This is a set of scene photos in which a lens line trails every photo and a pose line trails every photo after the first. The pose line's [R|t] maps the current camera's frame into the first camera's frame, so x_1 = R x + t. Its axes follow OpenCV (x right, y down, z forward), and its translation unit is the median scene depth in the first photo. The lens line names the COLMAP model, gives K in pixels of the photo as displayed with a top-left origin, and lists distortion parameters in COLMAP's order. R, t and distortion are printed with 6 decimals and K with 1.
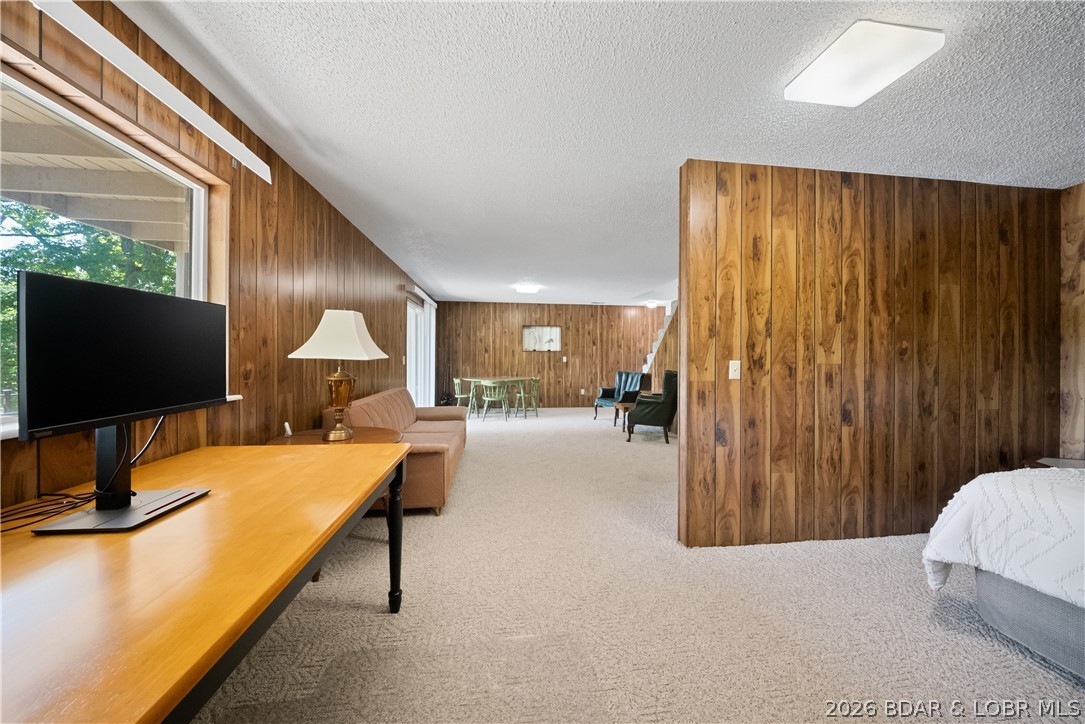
lens RADIAL K [[378.3, 0, 541.7], [0, 378.3, 352.5], [0, 0, 1]] dist [-0.007291, -0.000096]
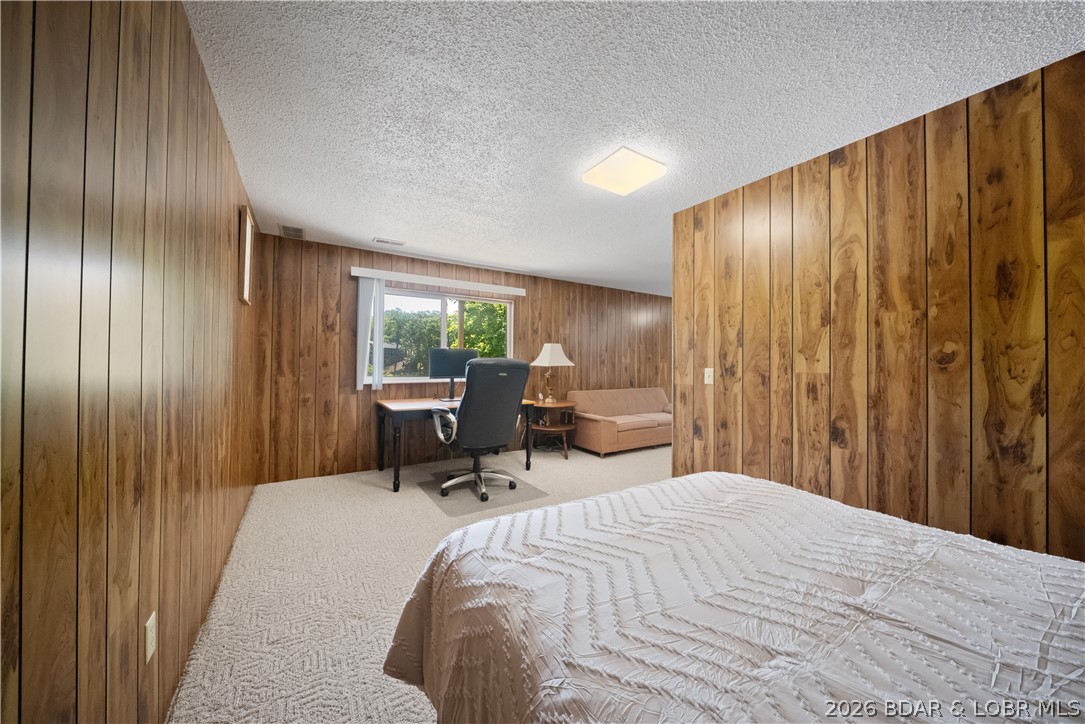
lens RADIAL K [[378.3, 0, 541.7], [0, 378.3, 352.5], [0, 0, 1]] dist [-0.007291, -0.000096]
pose [[0.423872, -0.029779, -0.905233, 1.309676], [-0.002504, 0.999417, -0.034050, 0.013319], [0.905719, 0.016700, 0.423550, 0.035753]]
